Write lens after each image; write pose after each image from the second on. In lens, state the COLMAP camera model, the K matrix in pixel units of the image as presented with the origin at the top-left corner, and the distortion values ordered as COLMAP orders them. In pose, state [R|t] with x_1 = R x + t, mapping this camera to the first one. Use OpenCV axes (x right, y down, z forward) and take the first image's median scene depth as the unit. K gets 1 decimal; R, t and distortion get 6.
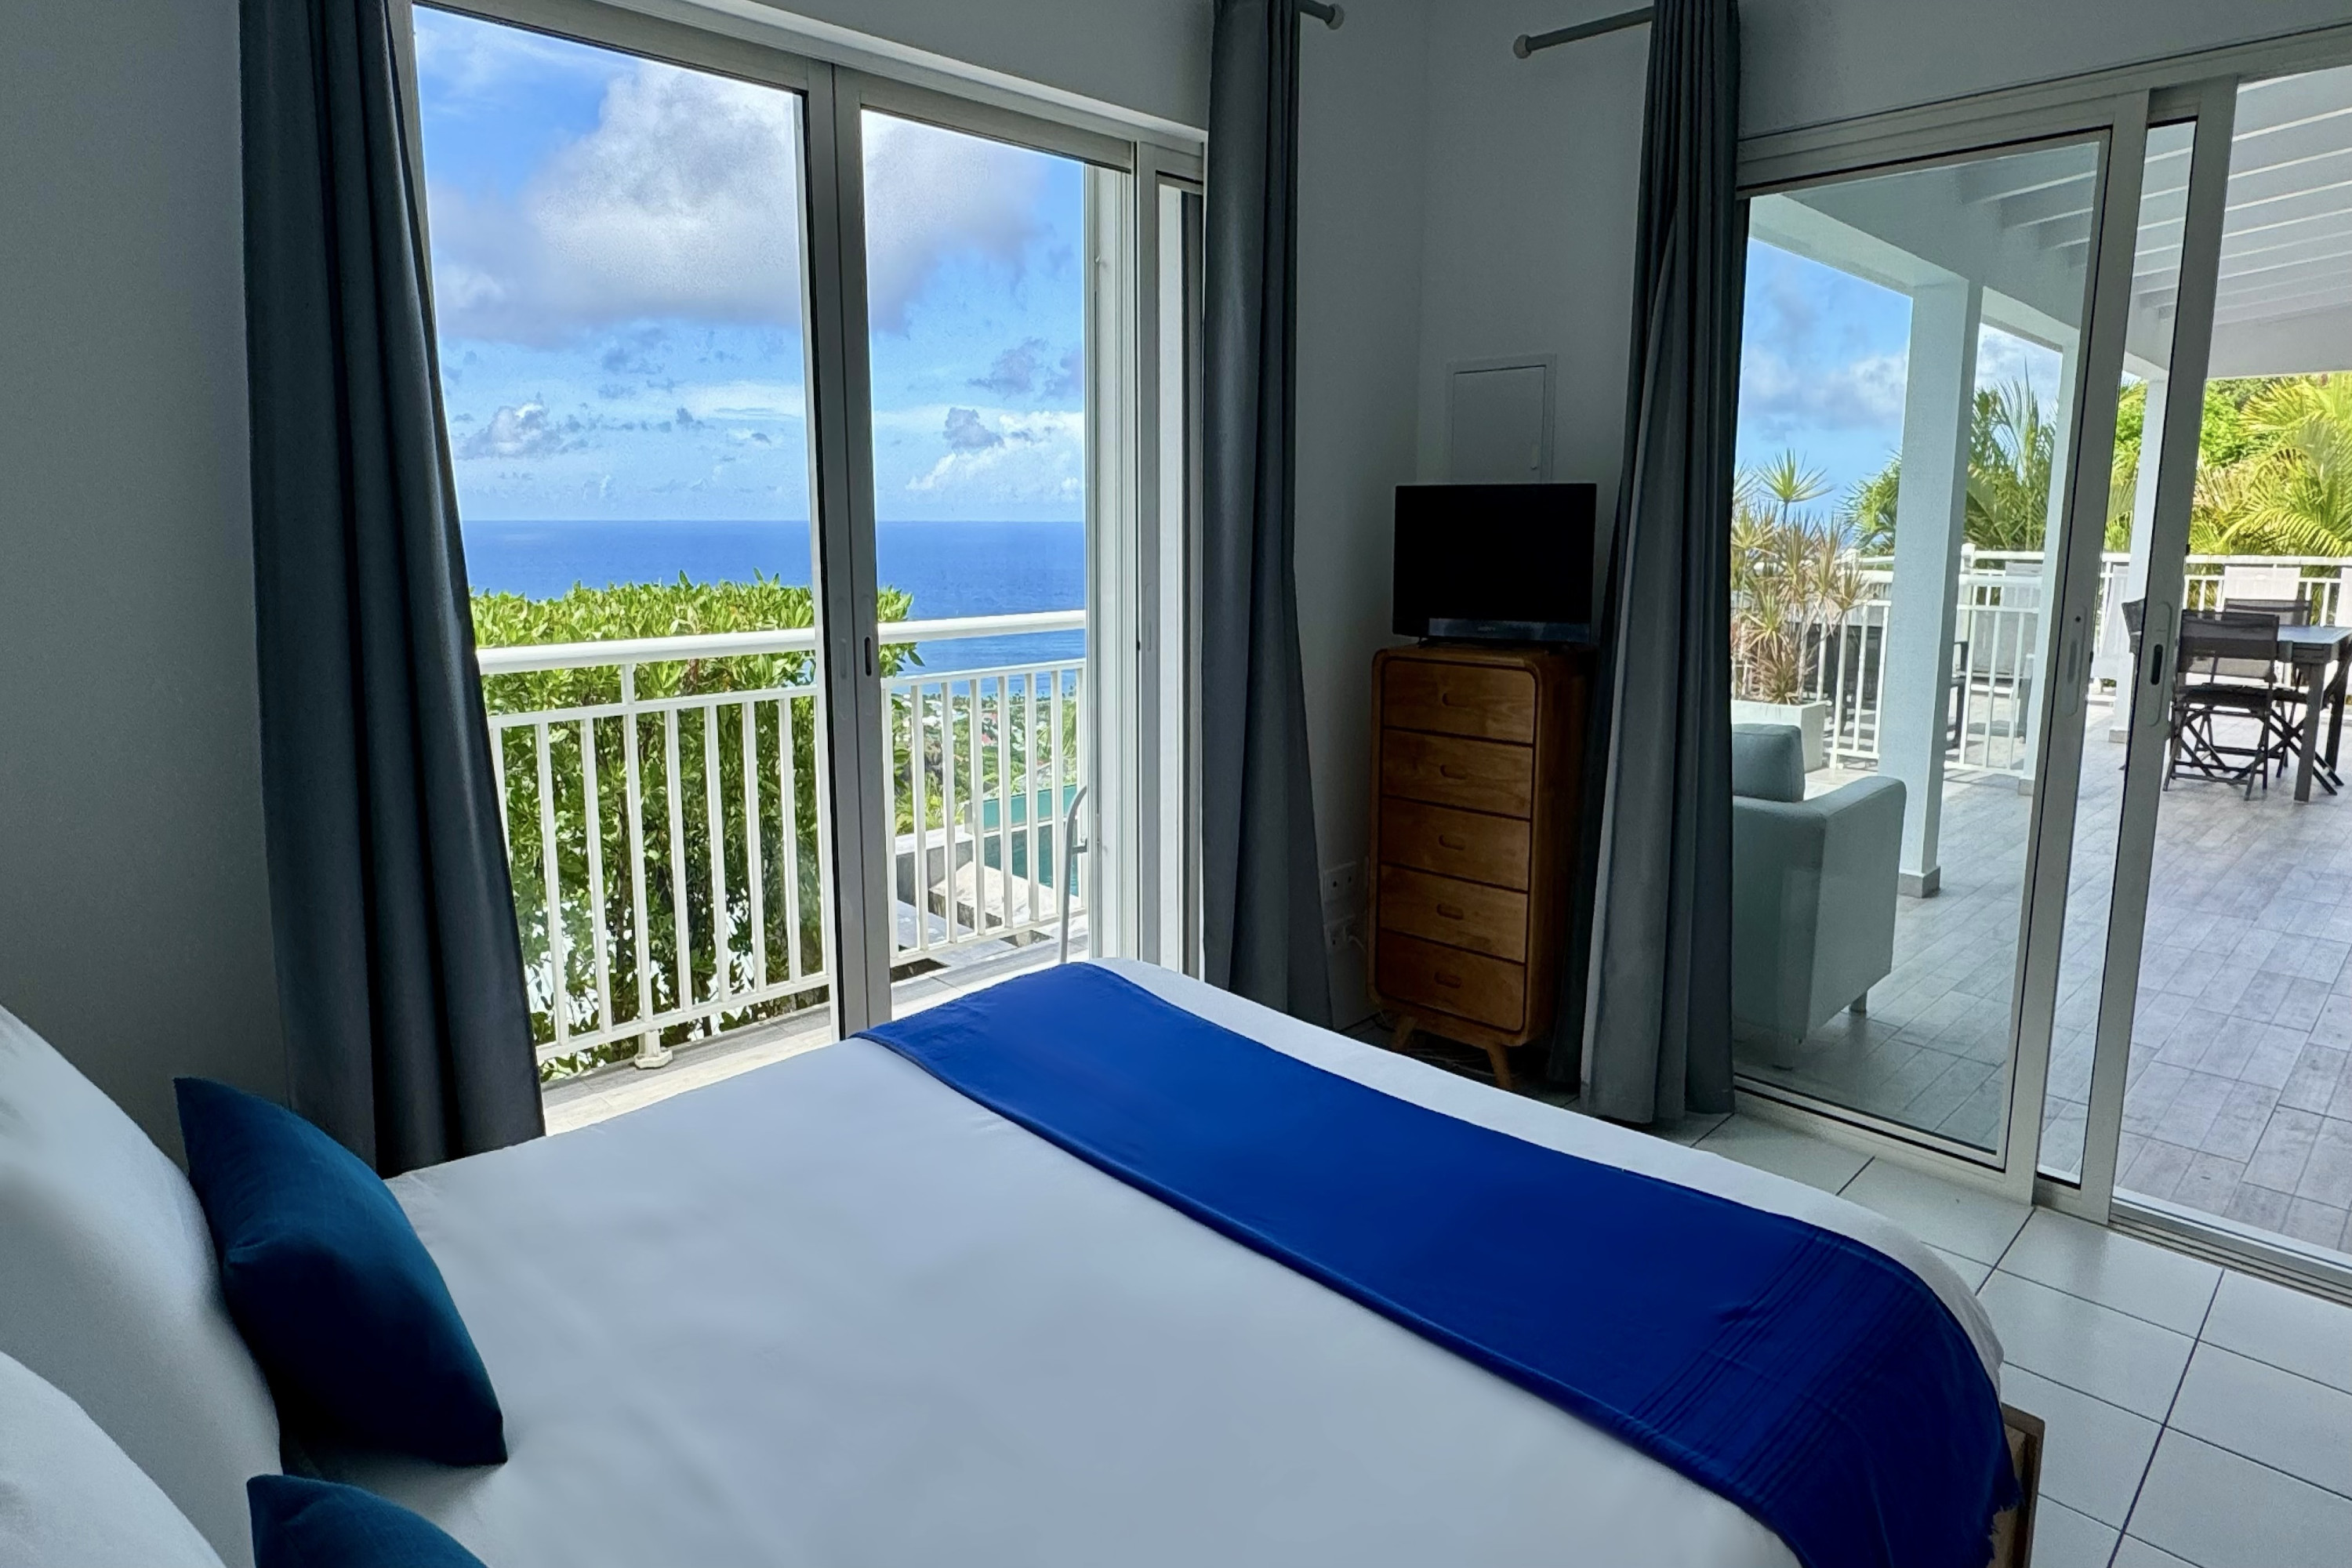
lens RADIAL K [[1291.5, 0, 1195.5], [0, 1291.5, 704.2], [0, 0, 1]] dist [0.005709, 0.001310]
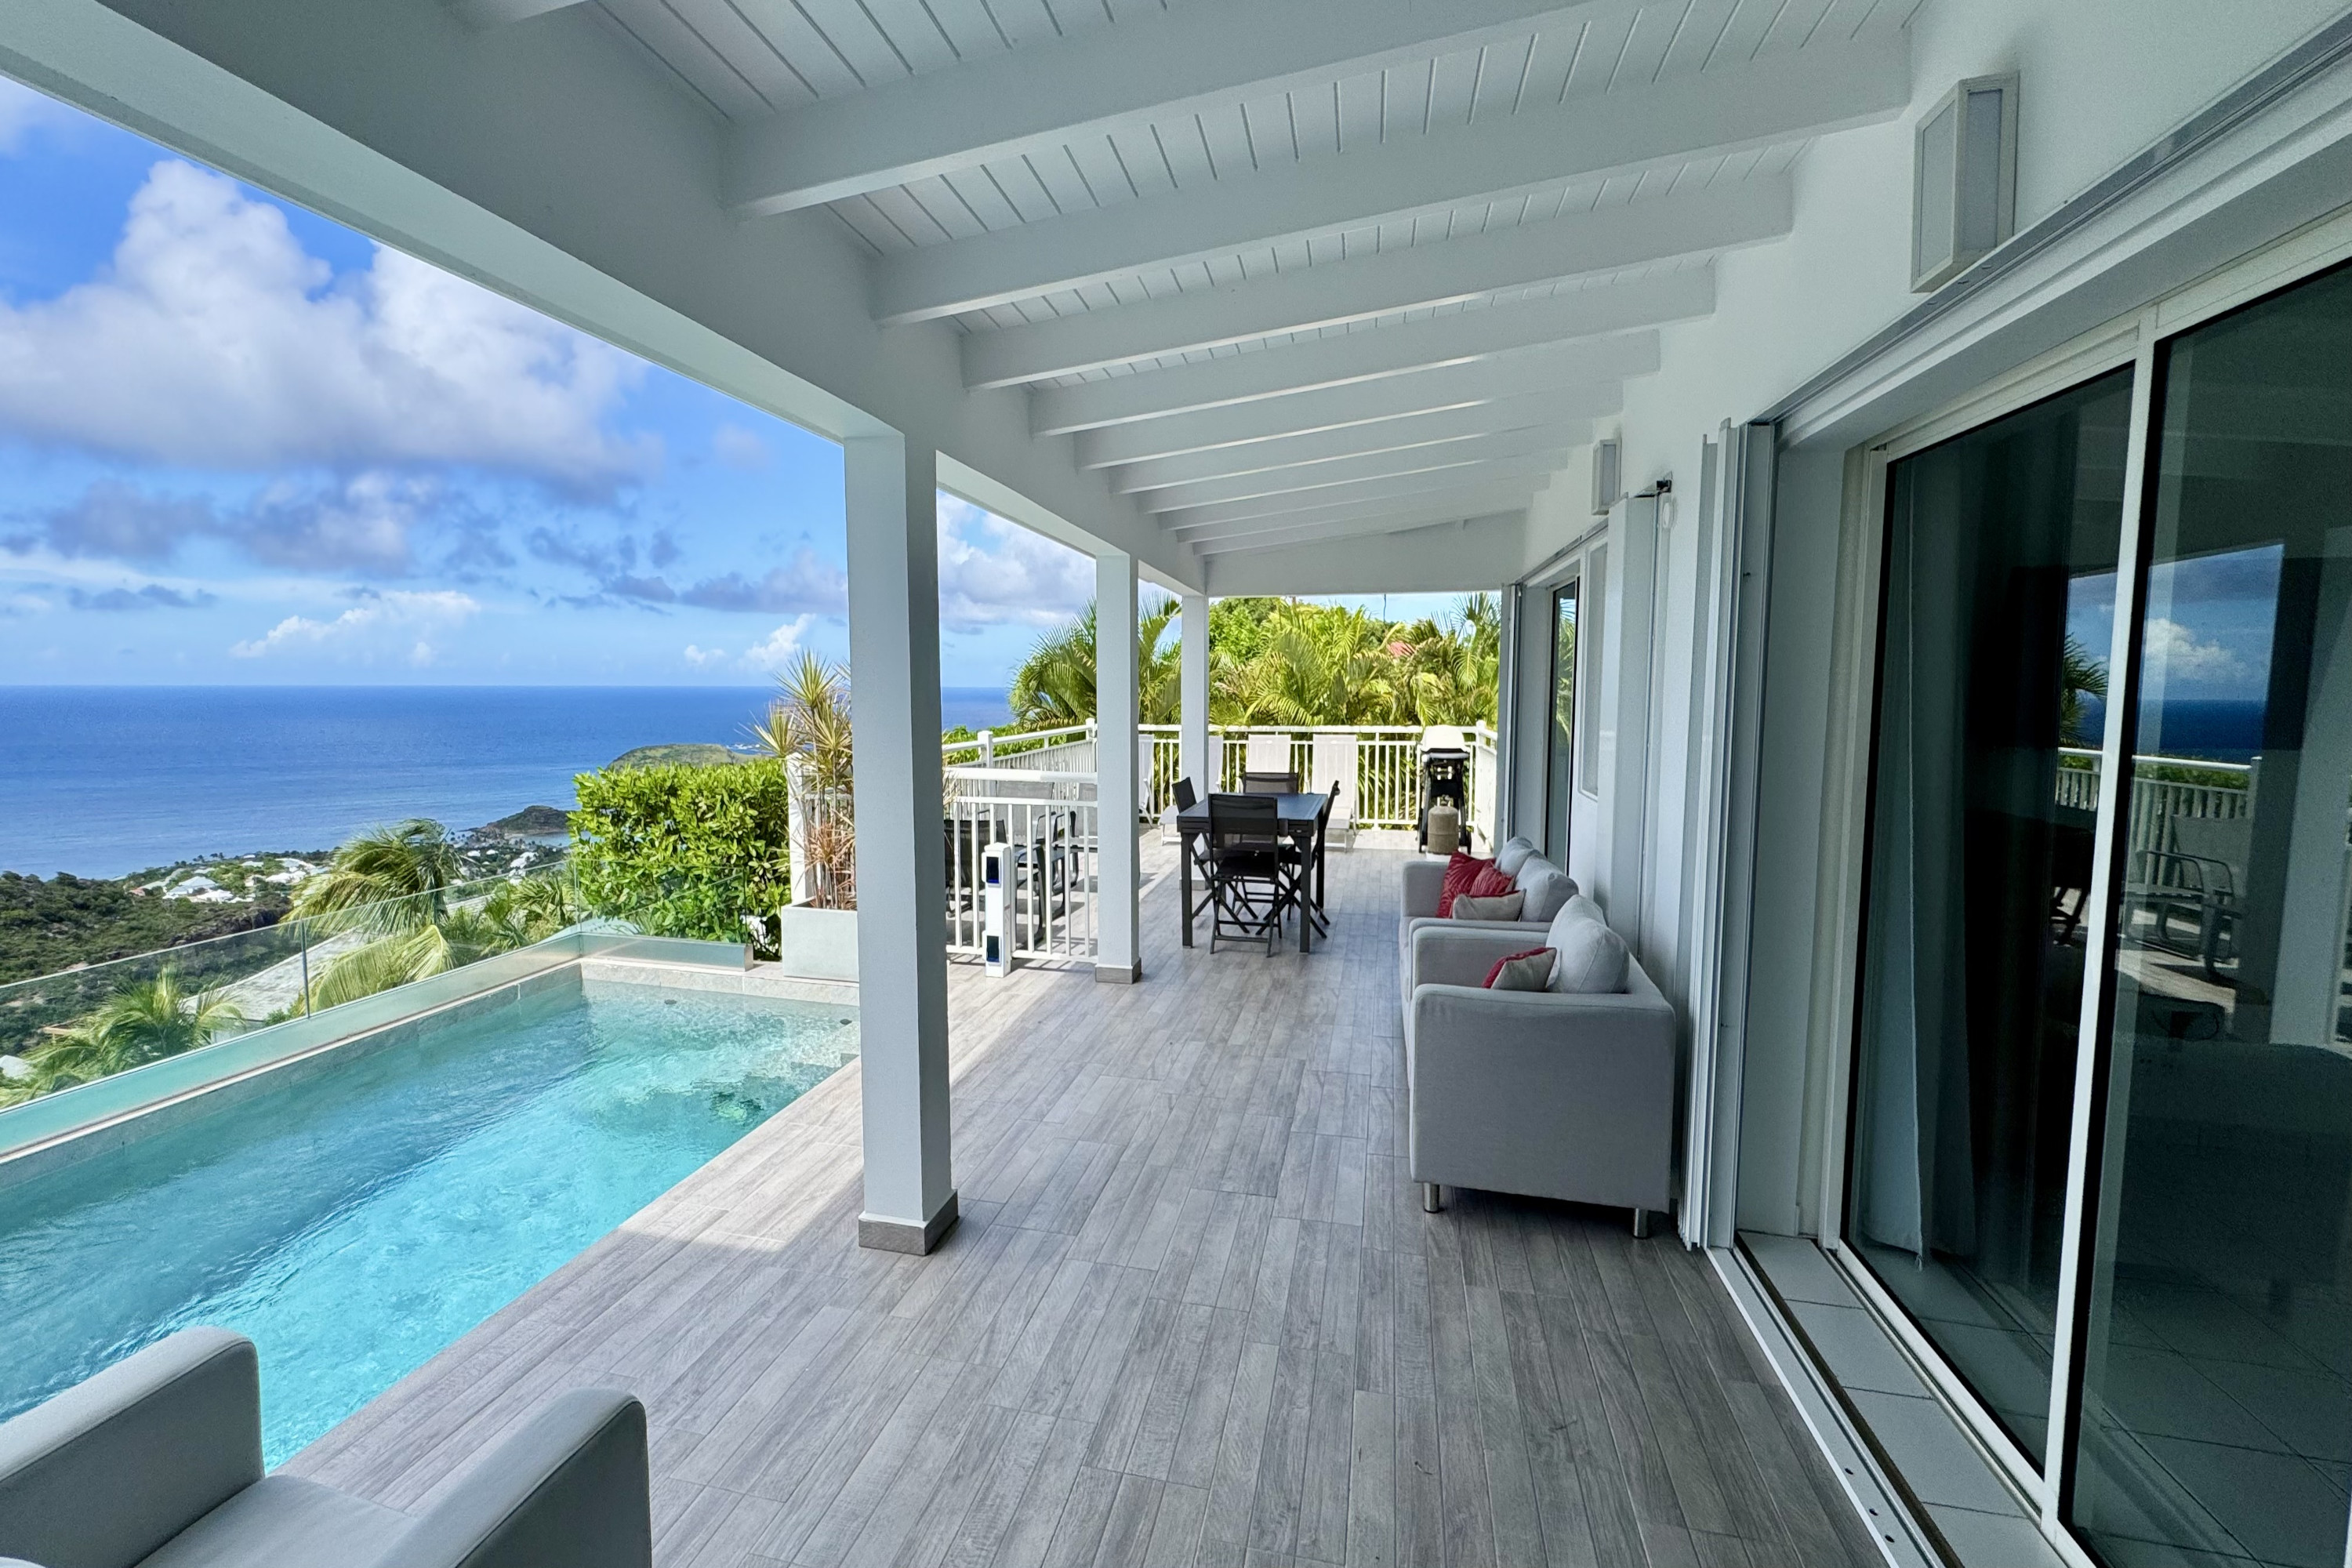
lens RADIAL K [[931.0, 0, 1168.7], [0, 931.0, 743.3], [0, 0, 1]] dist [0.001890, -0.001060]
pose [[0.842393, -0.032255, 0.537898, 0.281256], [0.074414, 0.995606, -0.056837, -0.069713], [-0.533701, 0.087906, 0.841092, 0.317816]]
